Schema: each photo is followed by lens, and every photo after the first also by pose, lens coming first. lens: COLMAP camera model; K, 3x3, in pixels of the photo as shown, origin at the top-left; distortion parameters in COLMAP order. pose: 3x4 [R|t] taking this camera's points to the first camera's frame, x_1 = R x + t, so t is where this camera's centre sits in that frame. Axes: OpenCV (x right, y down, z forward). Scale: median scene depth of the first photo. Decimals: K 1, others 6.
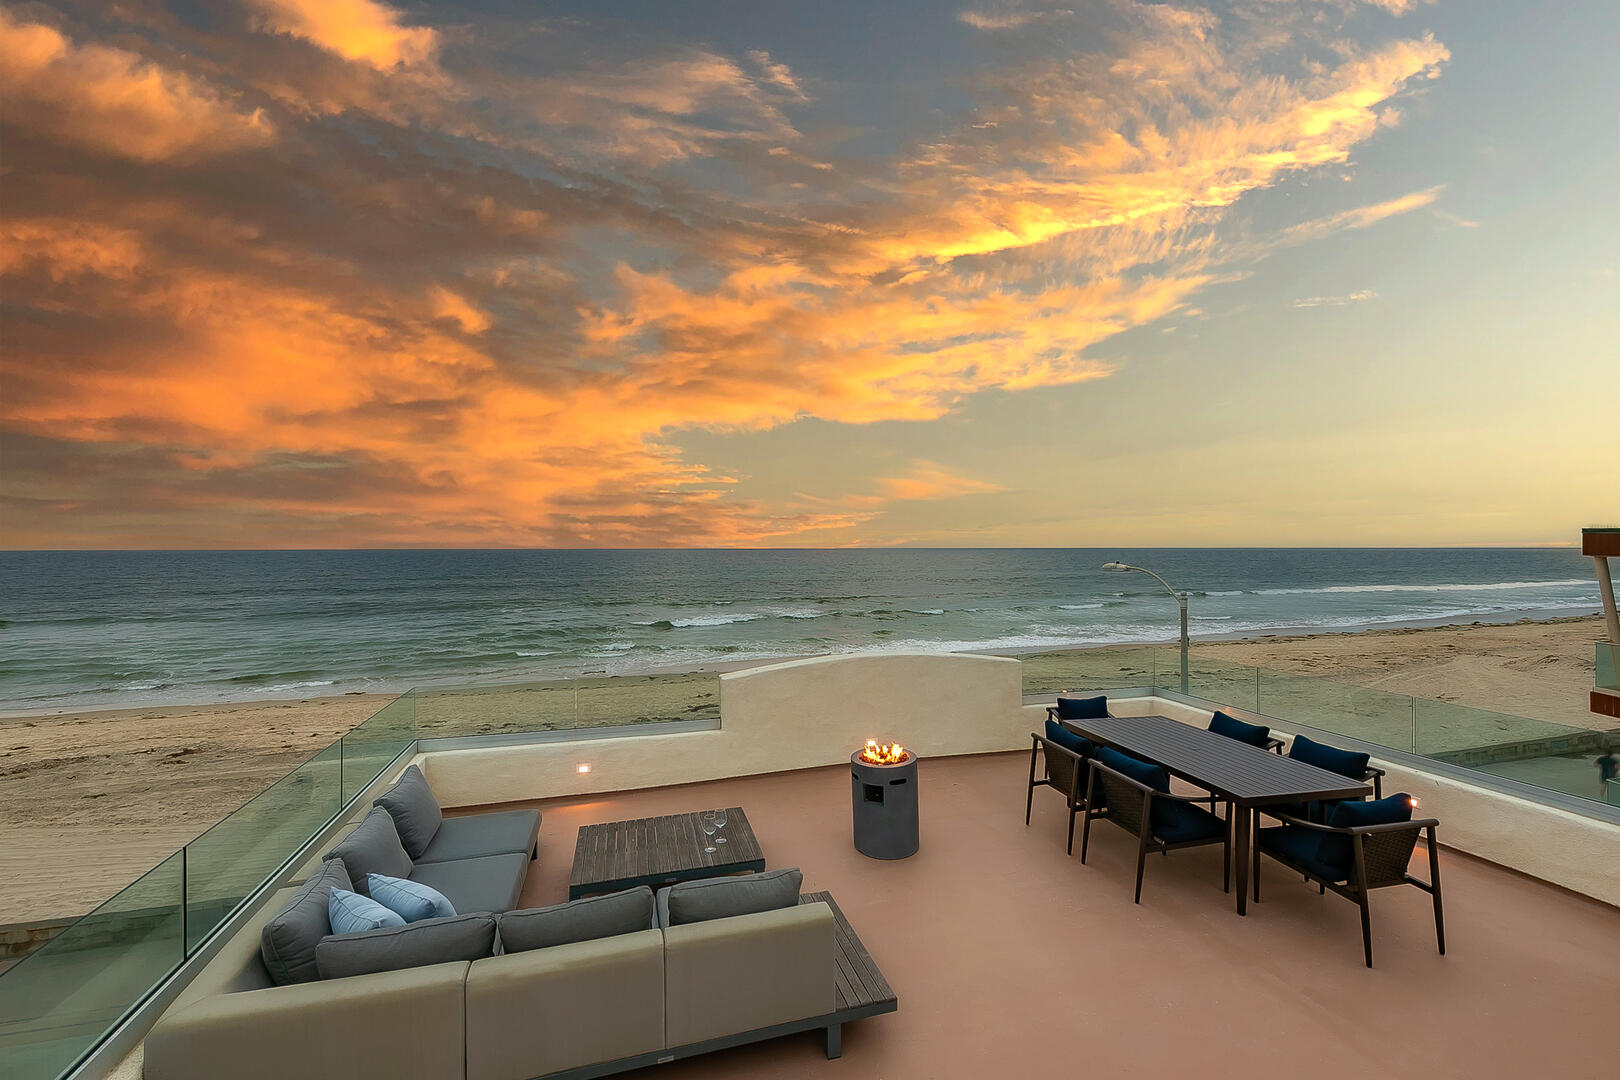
lens RADIAL K [[668.1, 0, 803.6], [0, 668.1, 545.9], [0, 0, 1]] dist [0.002916, 0.000010]
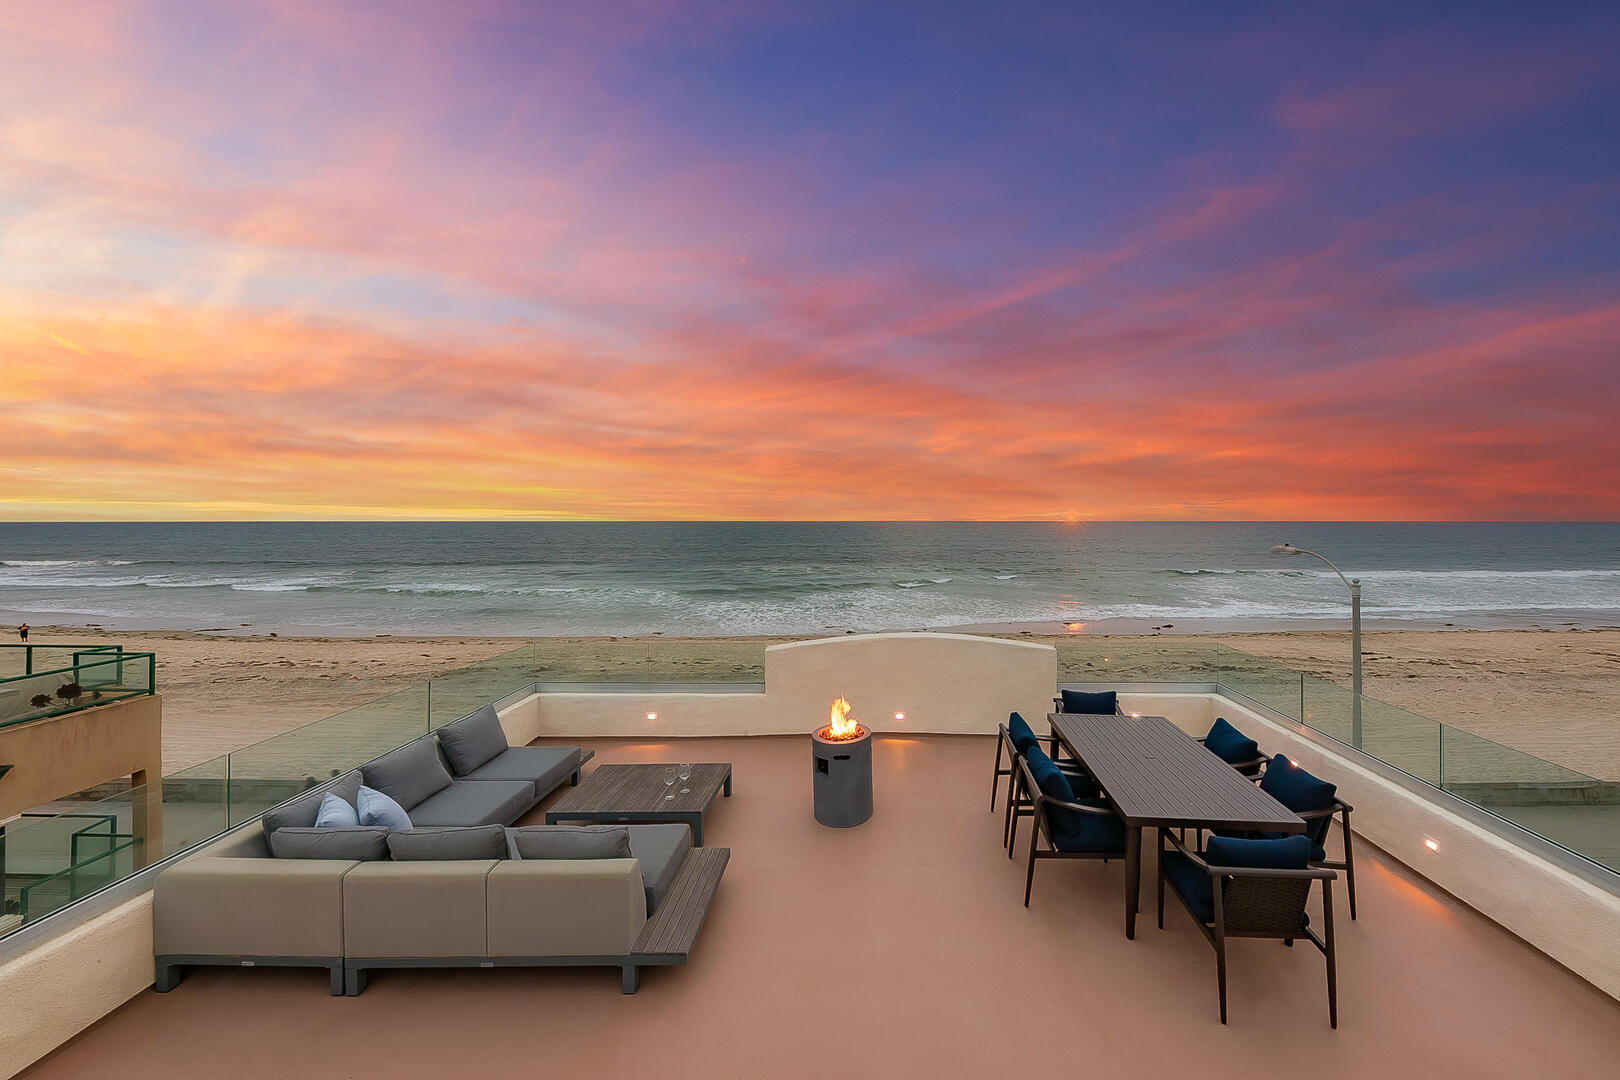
lens RADIAL K [[589.7, 0, 872.2], [0, 589.7, 516.5], [0, 0, 1]] dist [-0.000366, -0.001039]
pose [[0.962662, 0.001746, -0.270702, 0.403203], [-0.002973, 0.999987, -0.004124, -0.035967], [0.270692, 0.004775, 0.962654, 0.067238]]
